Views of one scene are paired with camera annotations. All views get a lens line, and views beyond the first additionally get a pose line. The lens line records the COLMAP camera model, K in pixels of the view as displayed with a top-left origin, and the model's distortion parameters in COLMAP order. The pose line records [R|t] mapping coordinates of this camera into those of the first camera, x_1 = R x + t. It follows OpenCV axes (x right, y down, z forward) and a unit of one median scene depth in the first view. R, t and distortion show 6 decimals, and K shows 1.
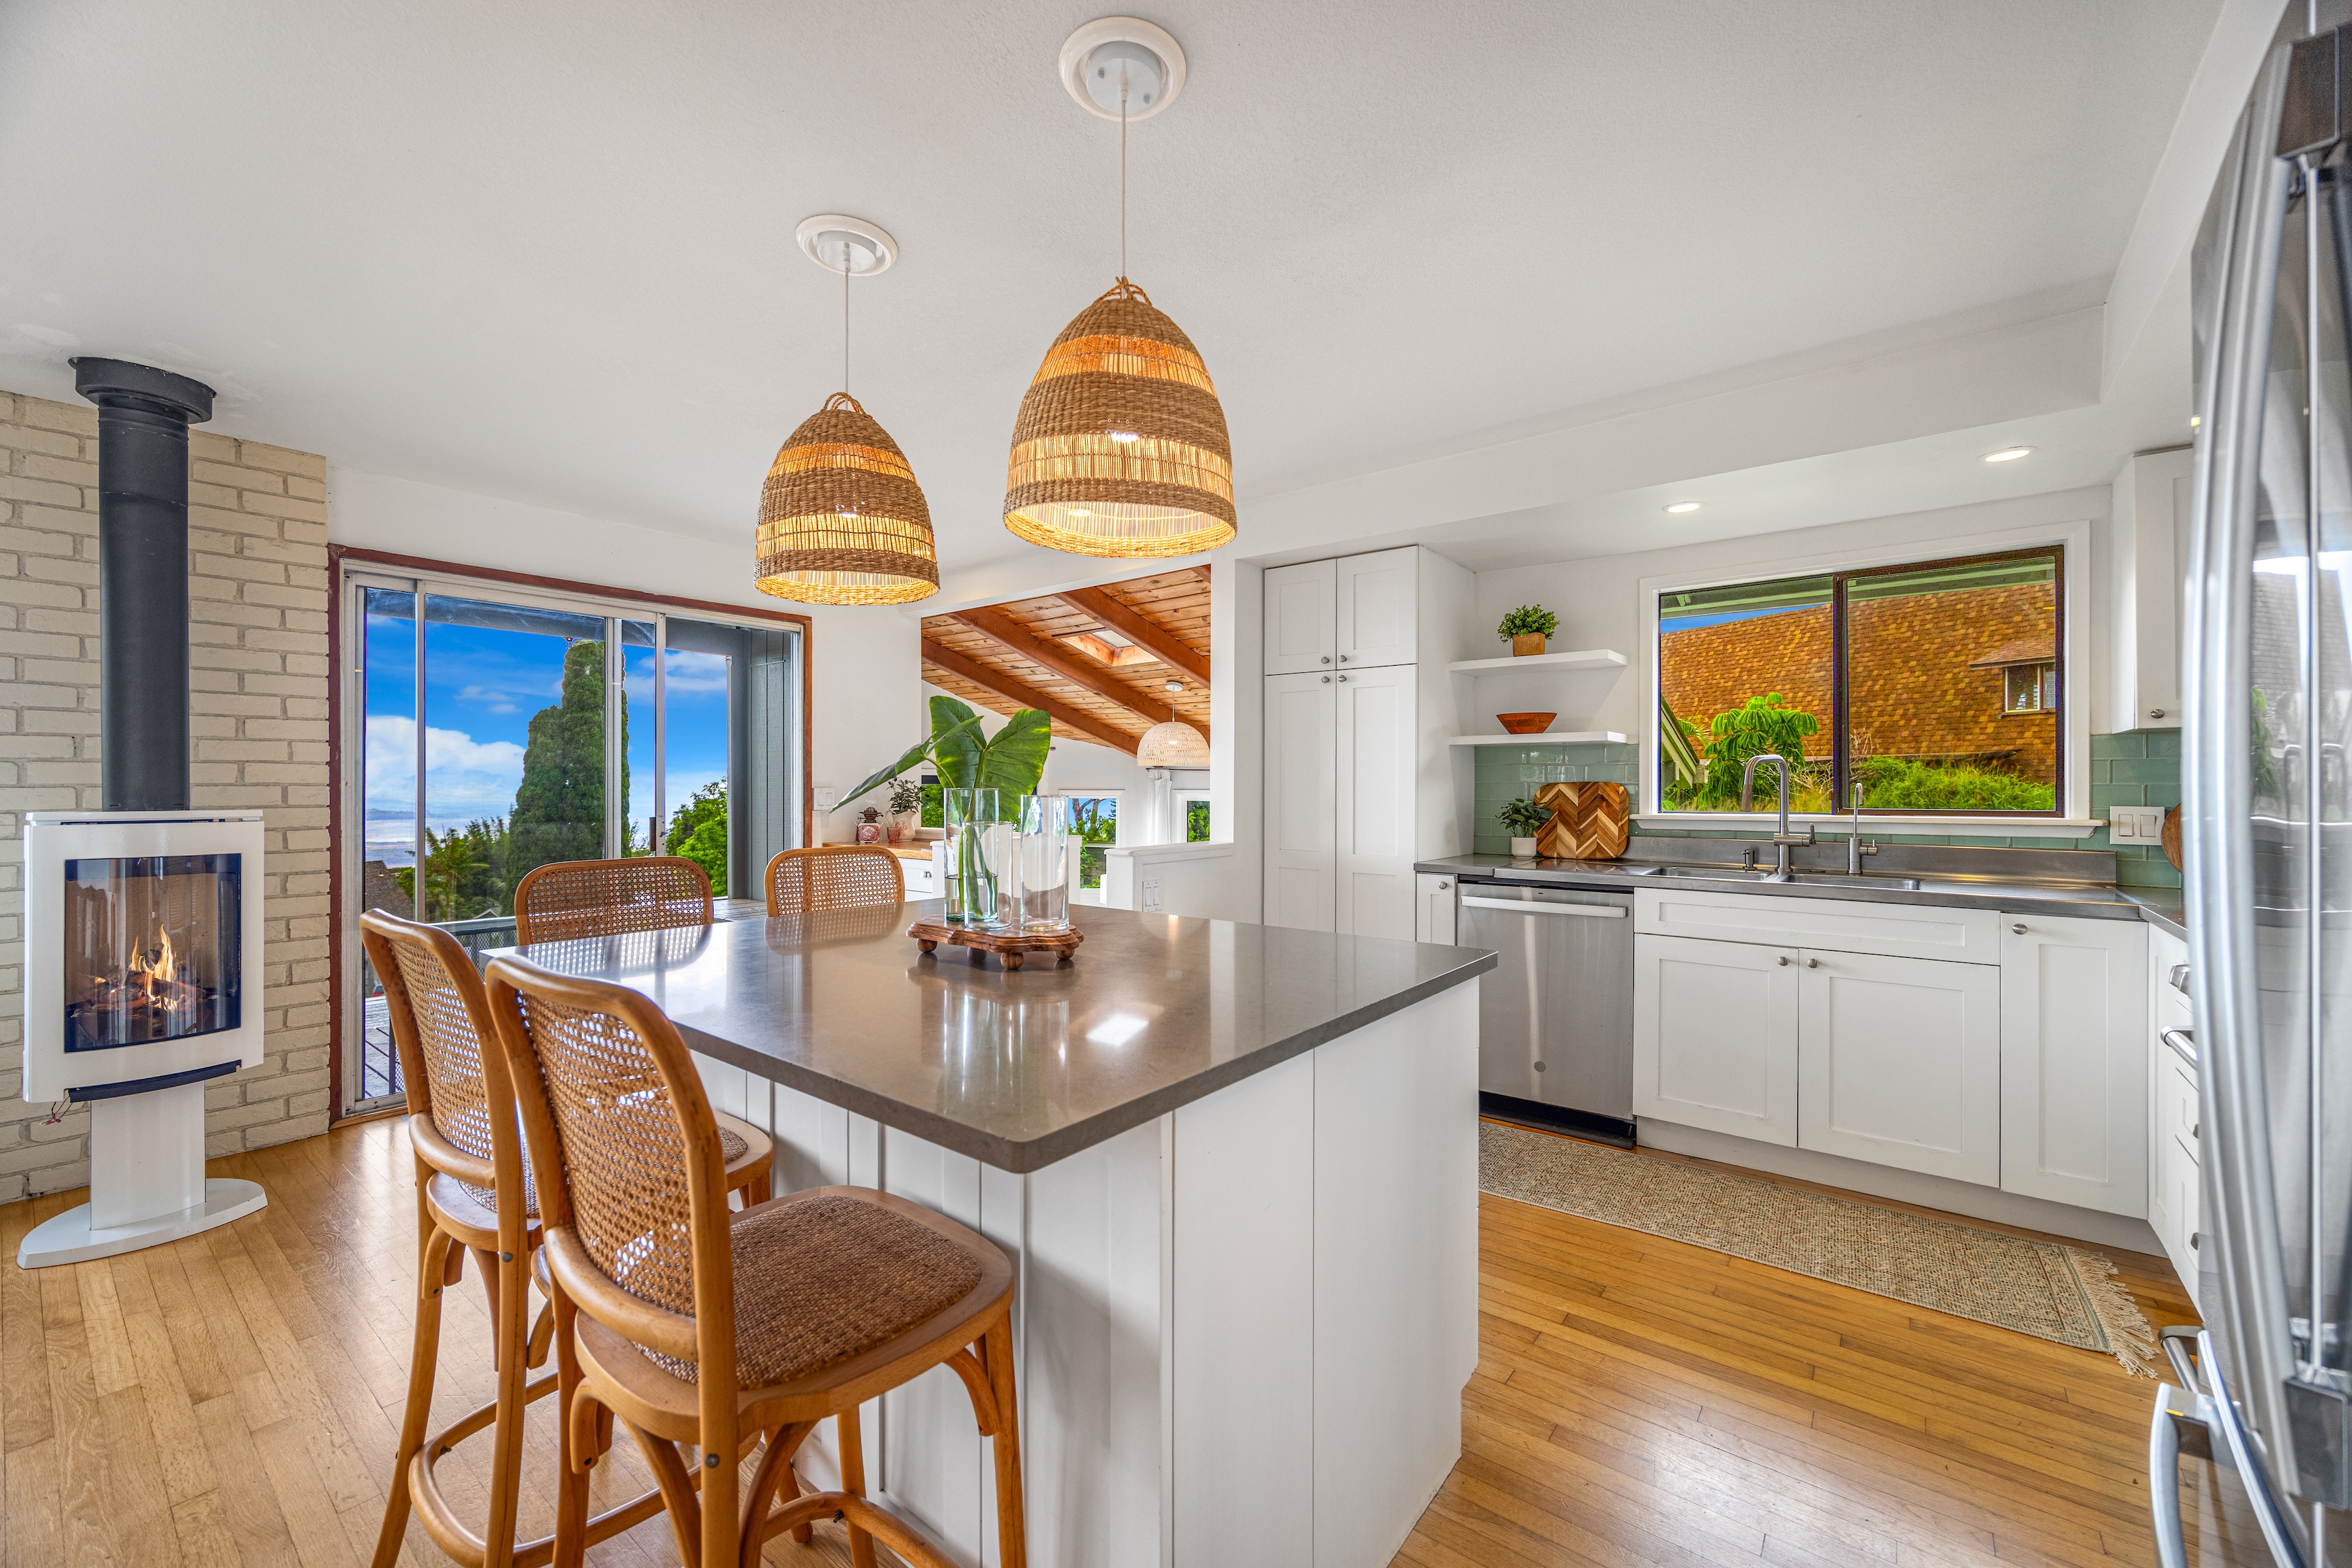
lens RADIAL K [[942.6, 0, 1169.8], [0, 942.6, 778.3], [0, 0, 1]] dist [0.013279, 0.000147]
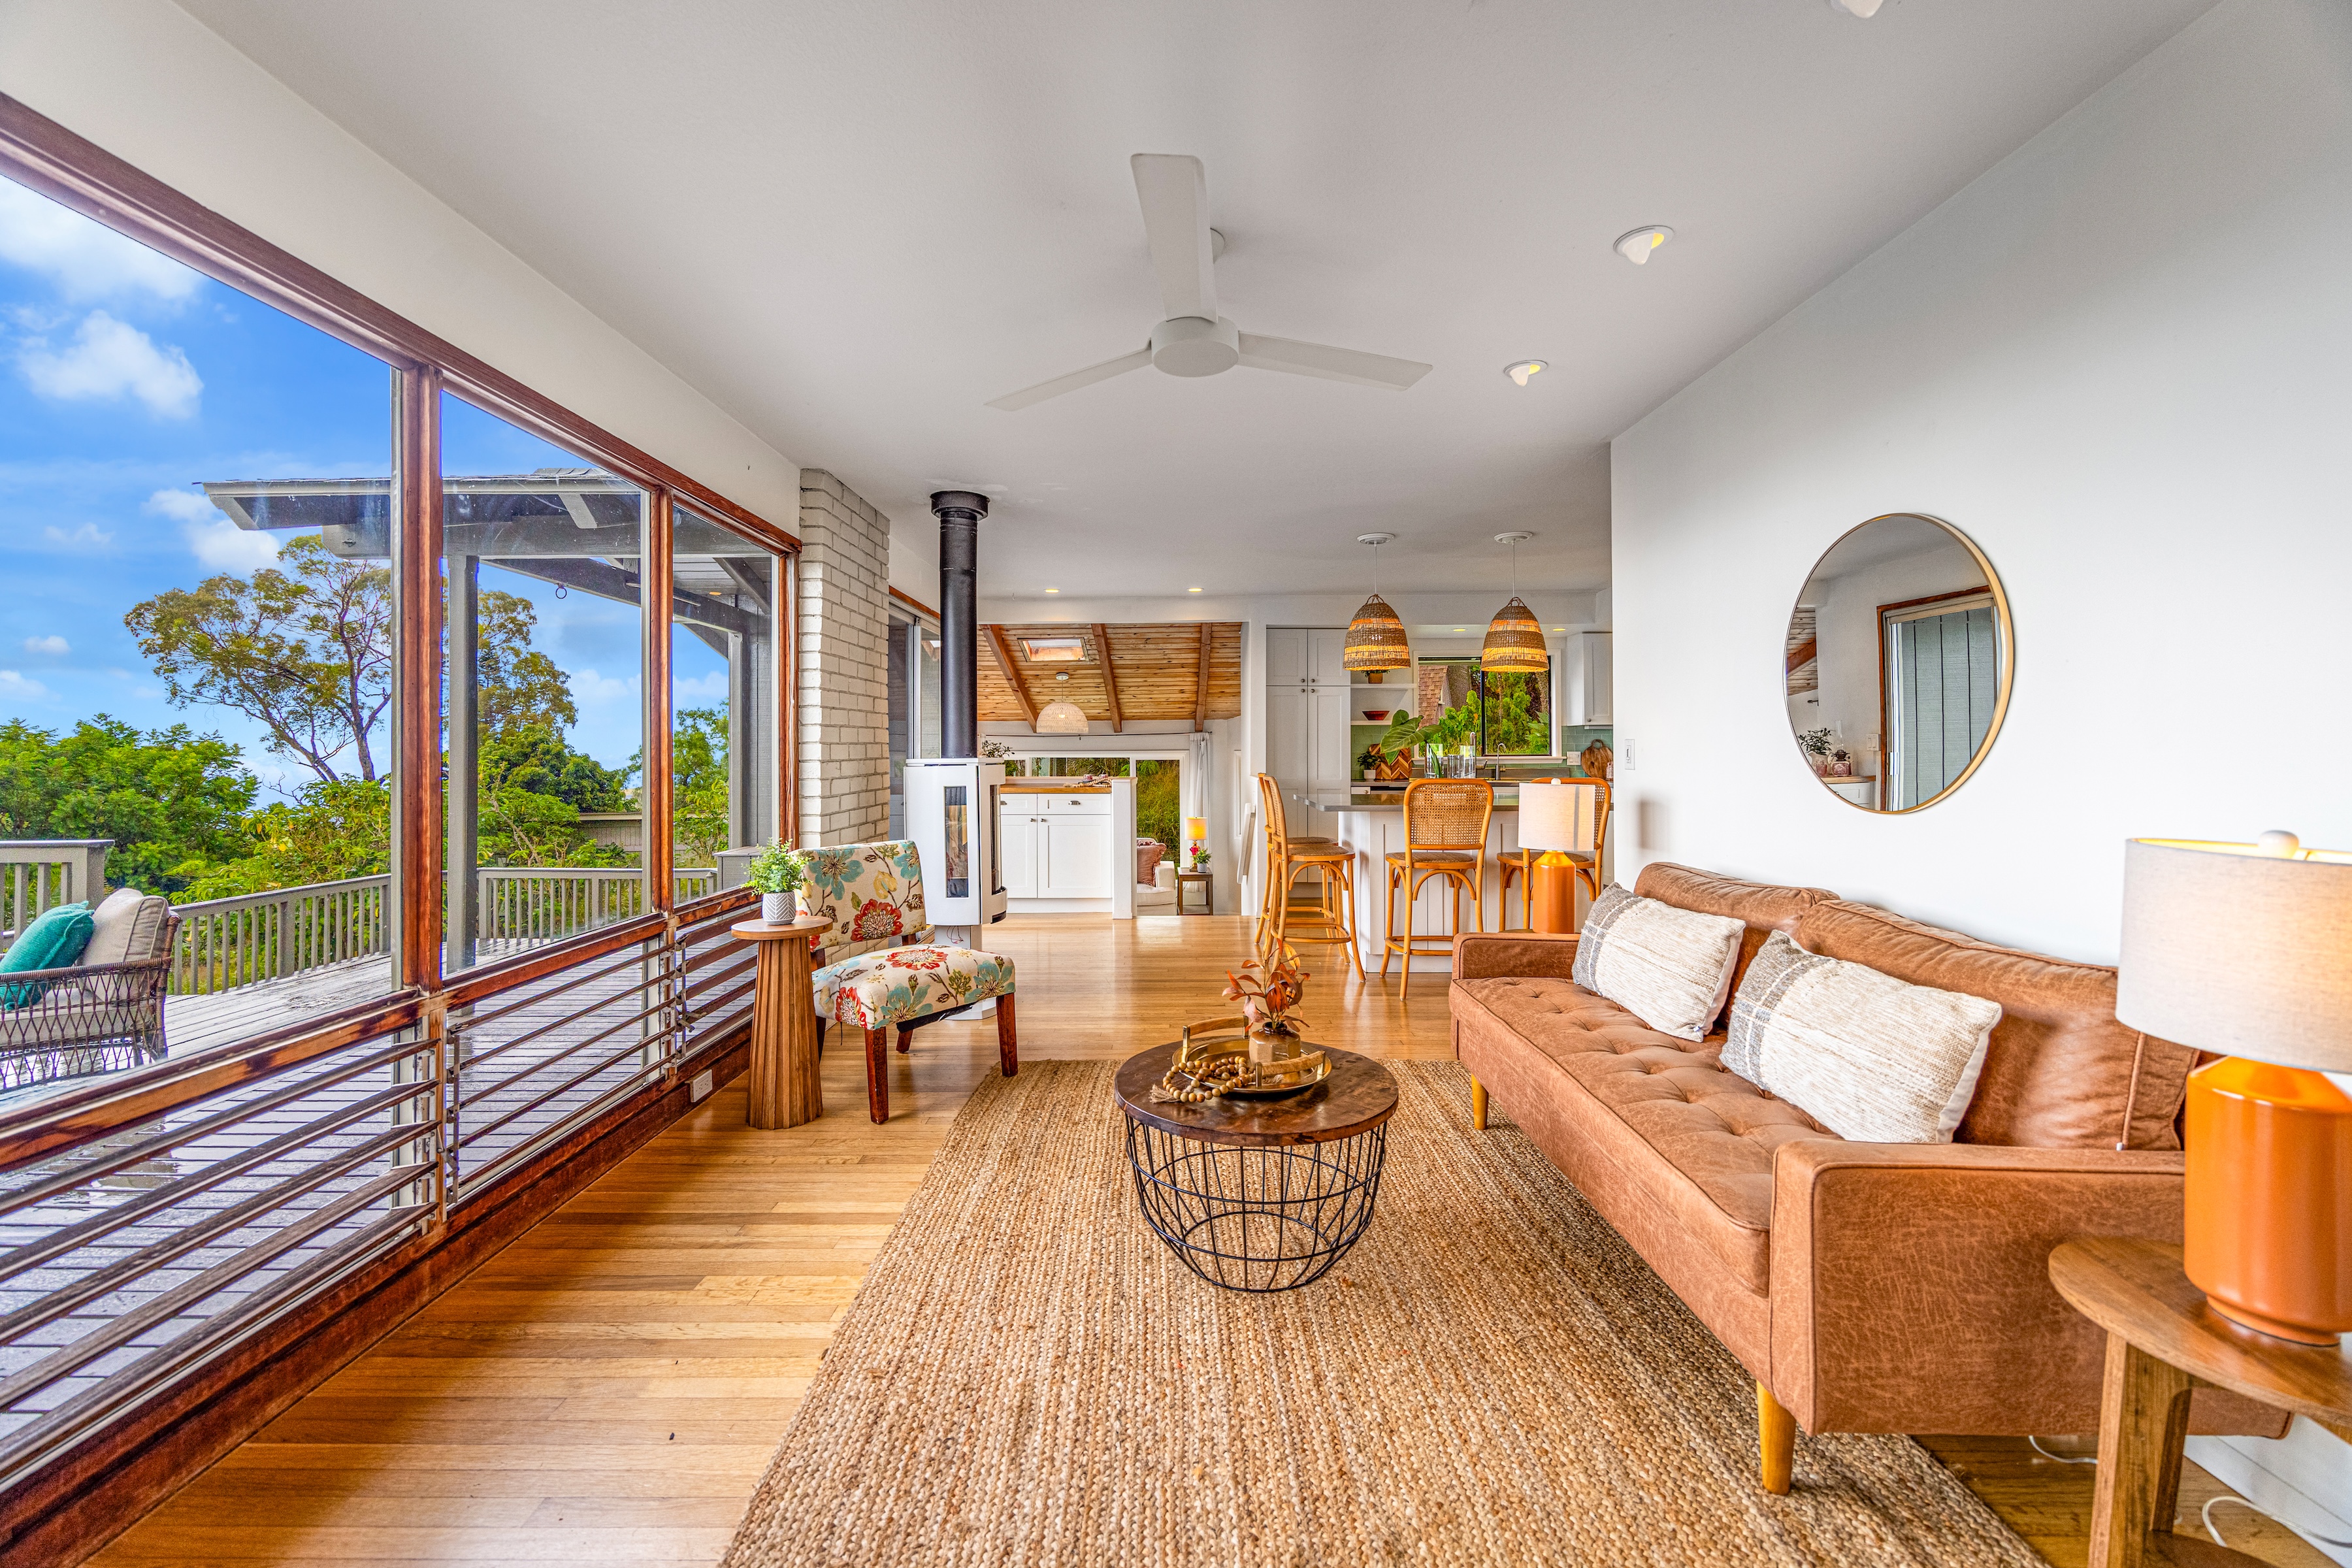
lens RADIAL K [[953.5, 0, 1168.9], [0, 953.5, 765.1], [0, 0, 1]] dist [0.000138, 0.000165]
pose [[0.788559, -0.015507, 0.614764, -1.280187], [0.000279, 0.999691, 0.024860, -0.000842], [-0.614959, -0.019432, 0.788320, -0.382775]]
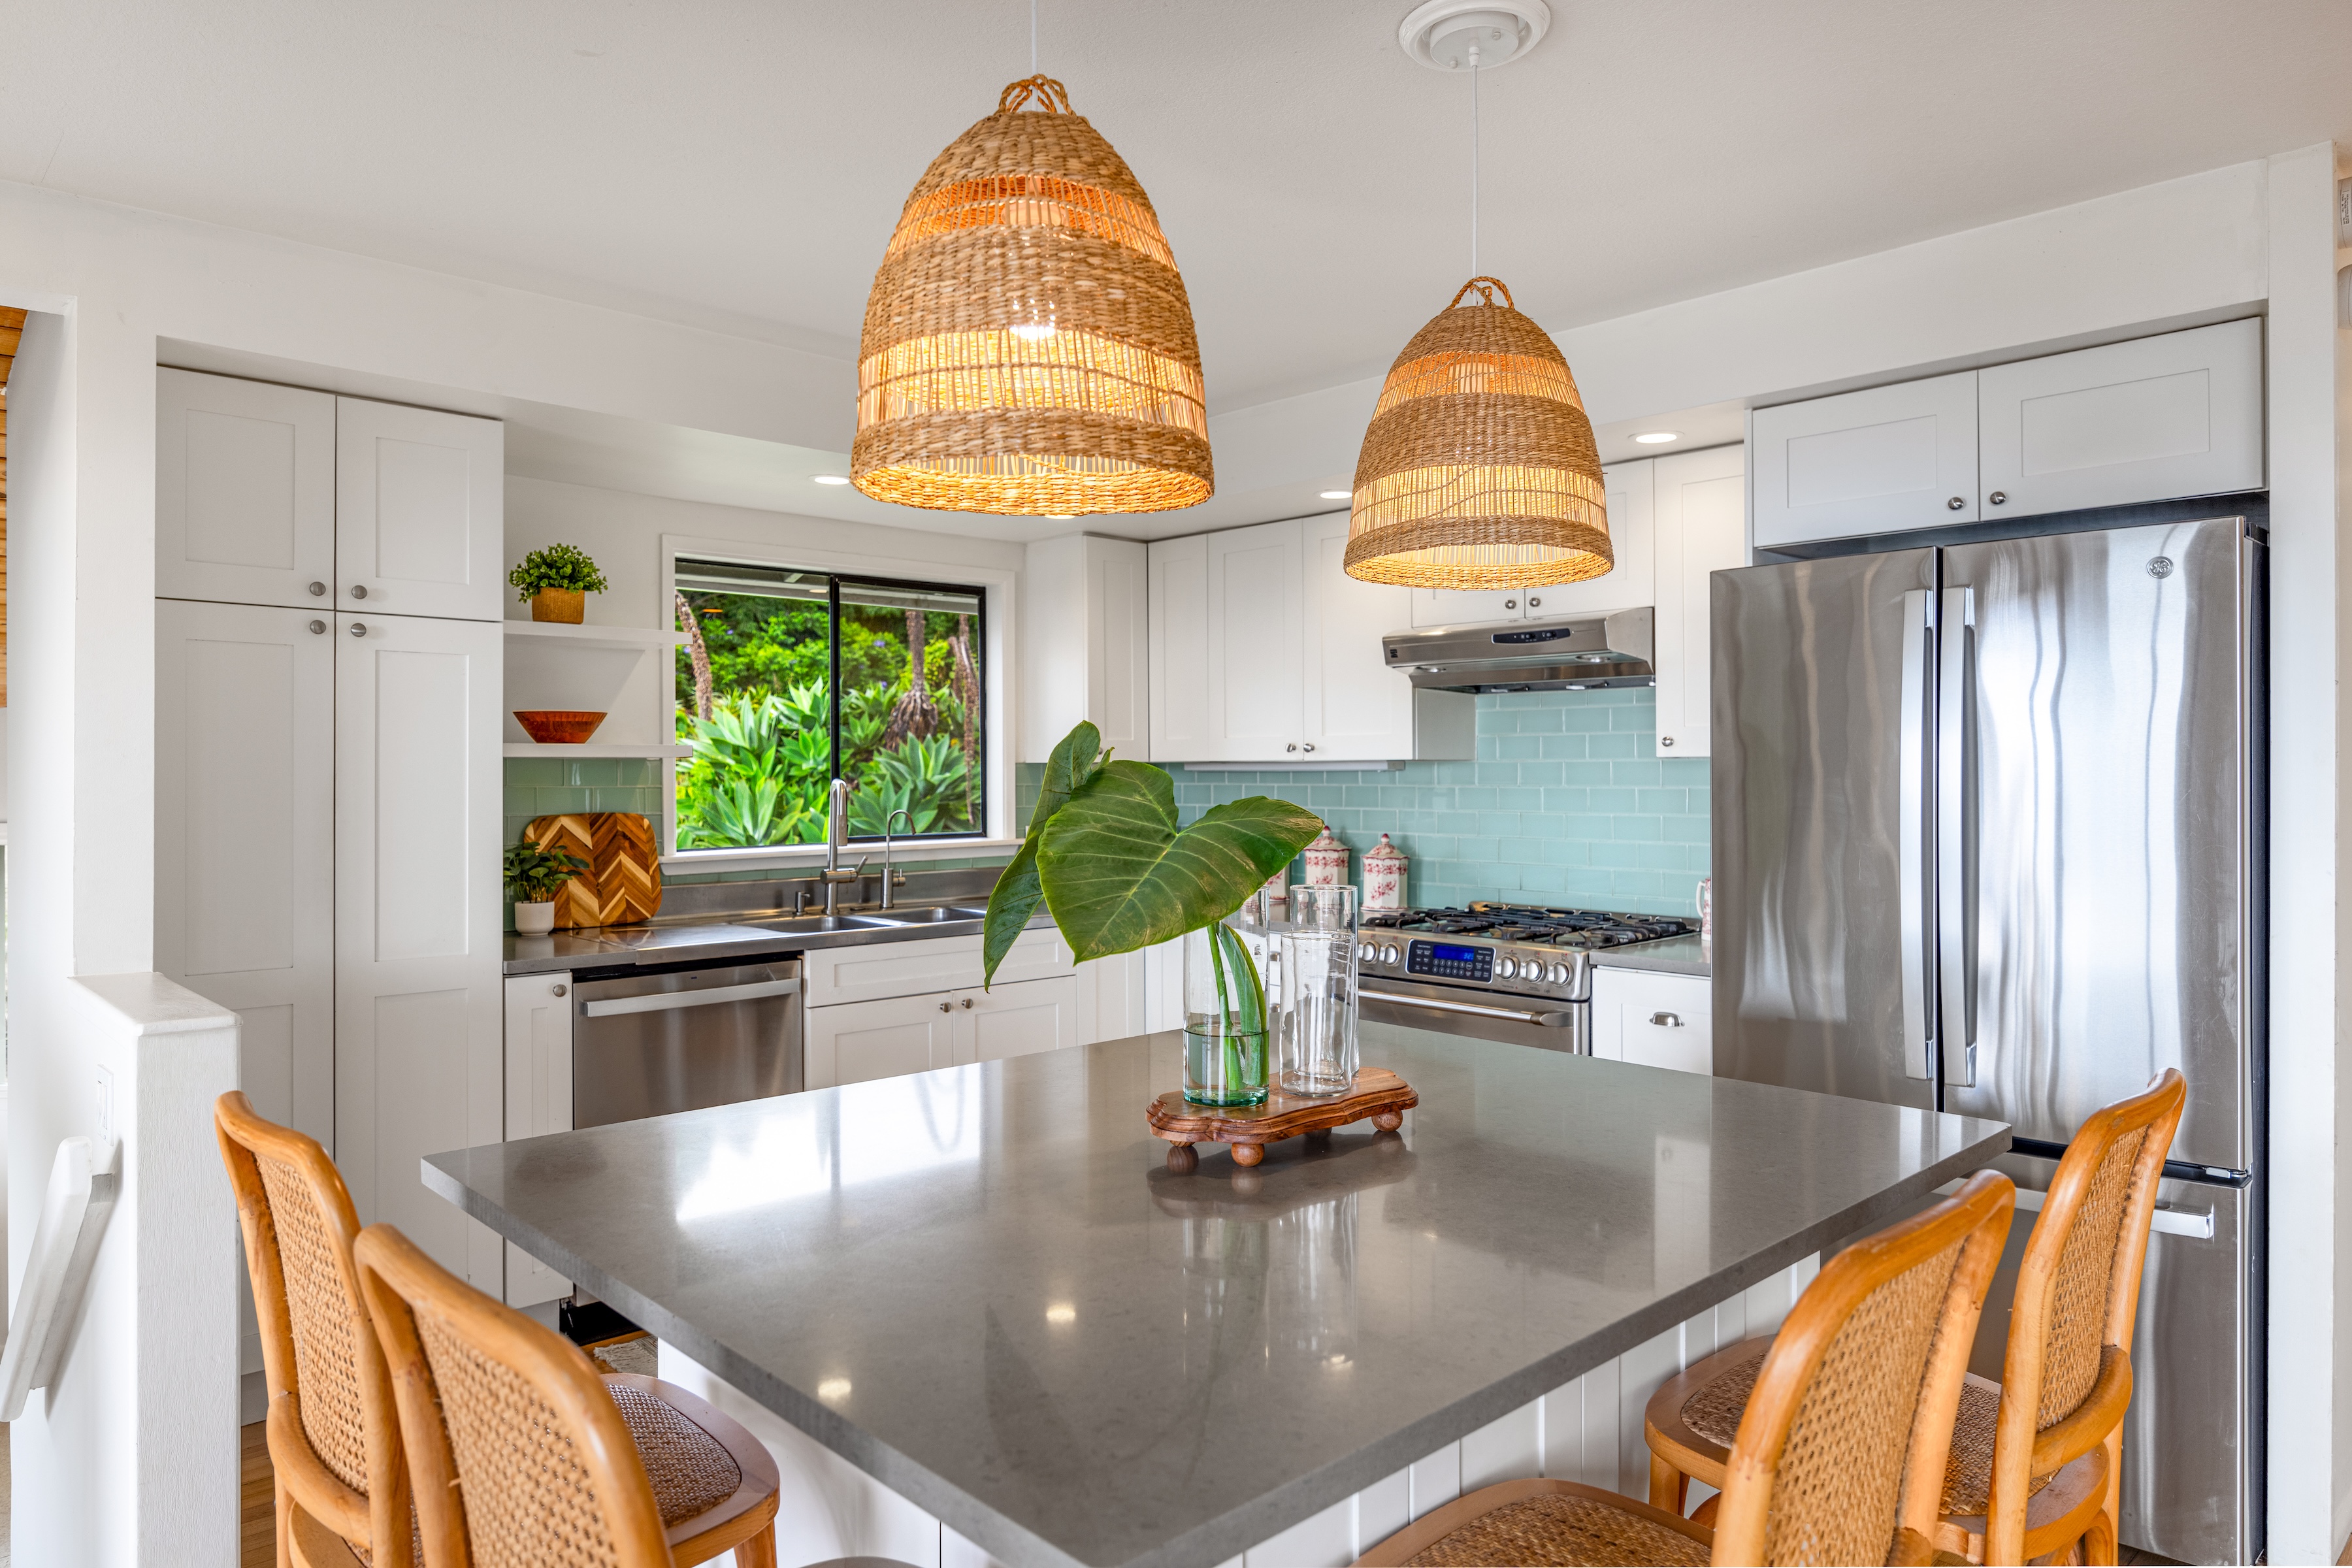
lens RADIAL K [[1476.1, 0, 1176.0], [0, 1476.1, 784.0], [0, 0, 1]] dist [-0.003397, 0.000453]
pose [[0.140135, -0.011020, 0.990071, -0.566763], [-0.007969, 0.999893, 0.012257, -0.033978], [-0.990100, -0.009608, 0.140033, 0.437650]]
